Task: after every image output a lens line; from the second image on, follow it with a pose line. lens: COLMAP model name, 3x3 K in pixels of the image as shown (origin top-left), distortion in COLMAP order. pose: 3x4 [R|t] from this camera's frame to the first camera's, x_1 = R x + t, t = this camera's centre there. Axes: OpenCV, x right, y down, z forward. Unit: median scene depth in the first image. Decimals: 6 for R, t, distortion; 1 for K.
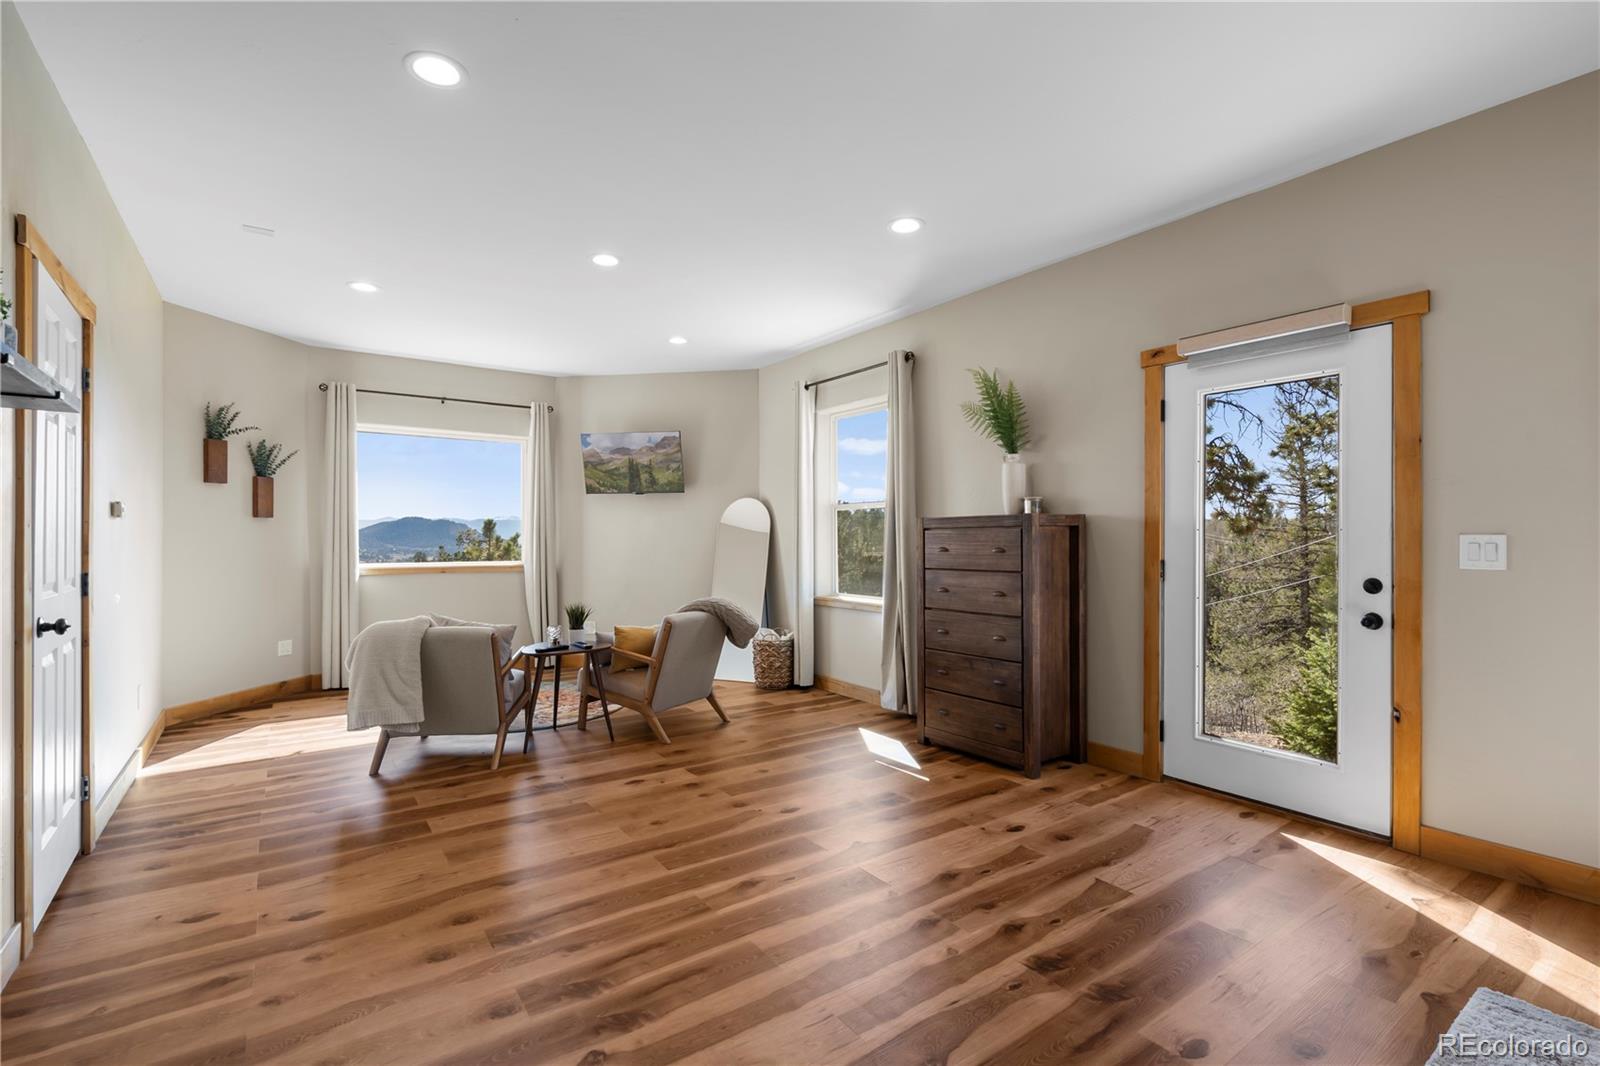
lens RADIAL K [[738.2, 0, 801.8], [0, 738.2, 540.2], [0, 0, 1]] dist [0.000174, 0.000004]
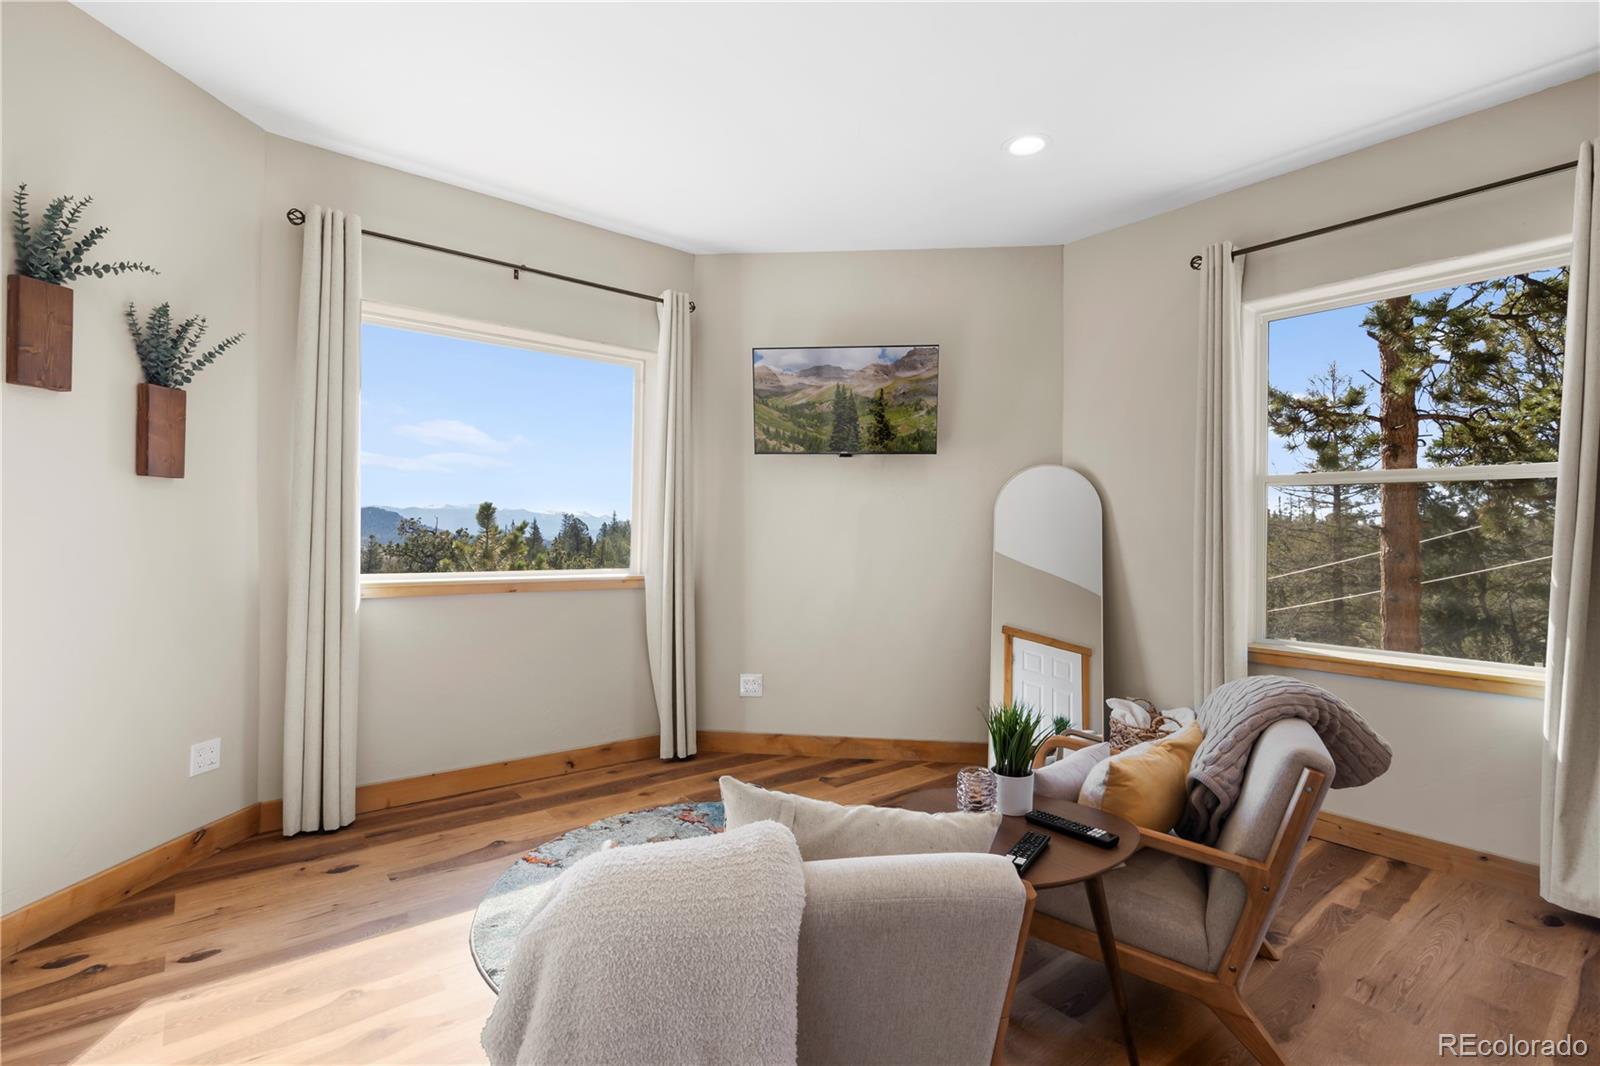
lens RADIAL K [[752.4, 0, 801.0], [0, 752.4, 528.1], [0, 0, 1]] dist [-0.001432, -0.000507]
pose [[0.997636, 0.011395, 0.067766, -0.294518], [-0.010710, 0.999888, -0.010461, 0.000892], [-0.067878, 0.009711, 0.997646, 0.410658]]
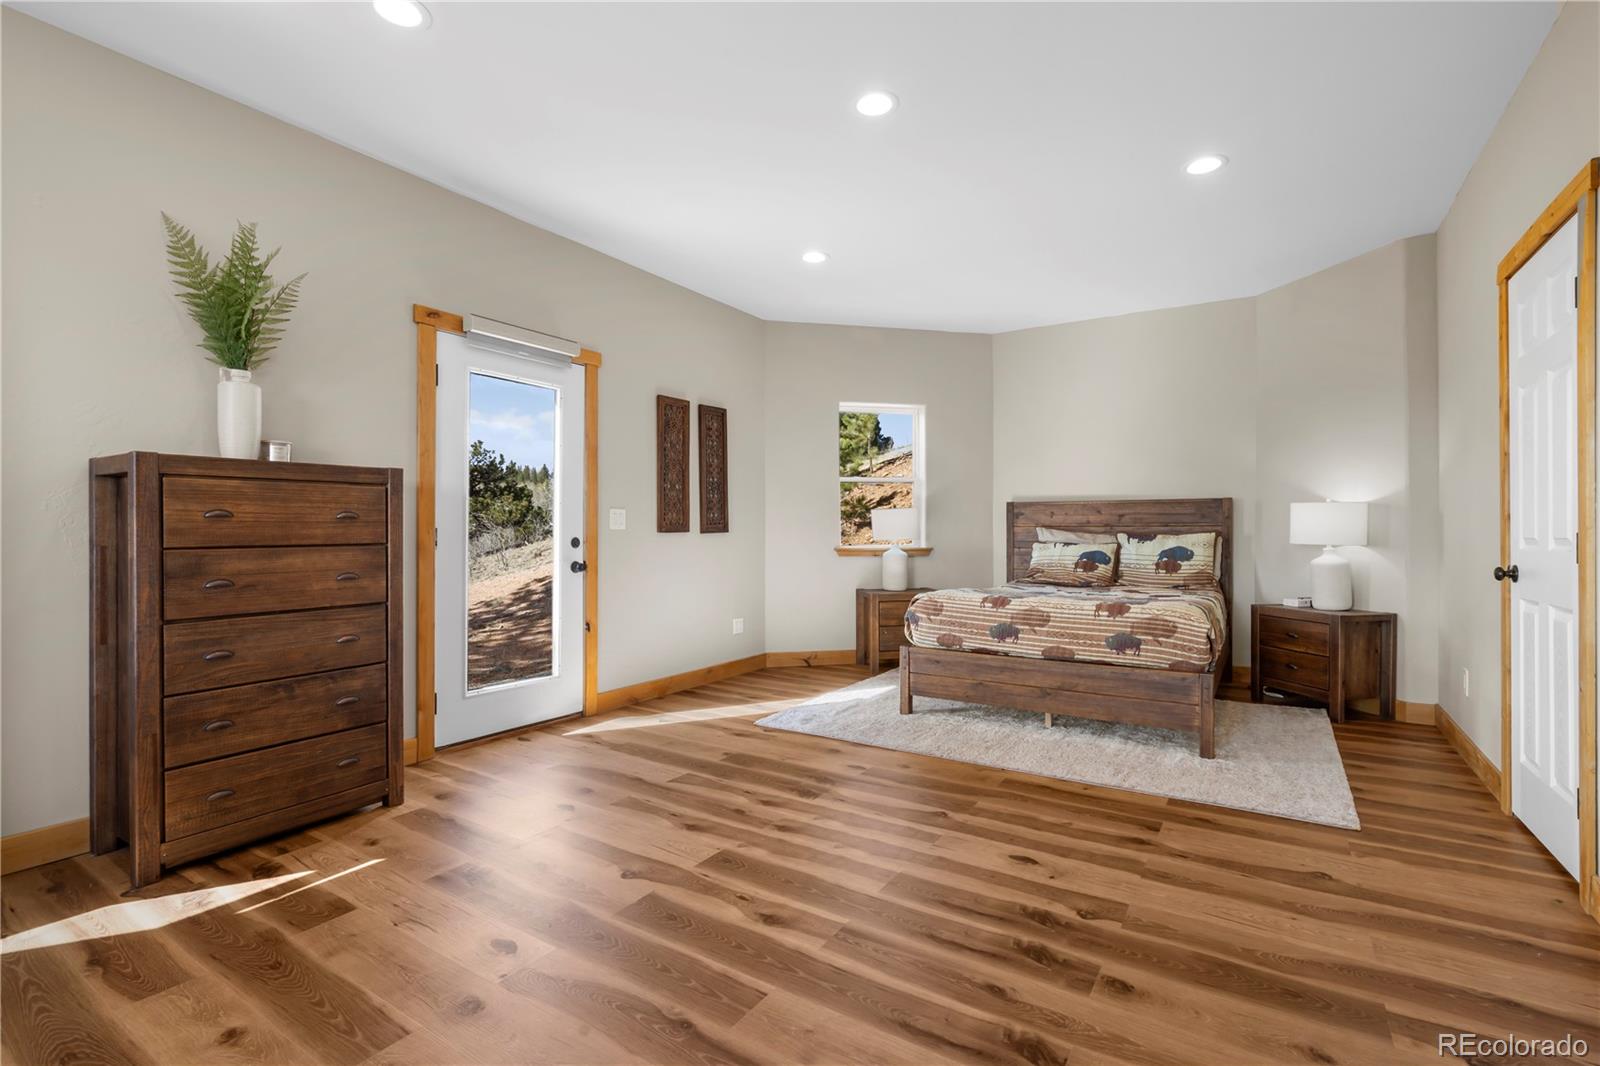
lens RADIAL K [[738.2, 0, 801.8], [0, 738.2, 540.2], [0, 0, 1]] dist [0.000174, 0.000004]
pose [[-0.377720, -0.010038, 0.925865, -2.418754], [0.004610, 0.999908, 0.012721, 0.132946], [-0.925908, 0.009073, -0.377639, 3.739242]]
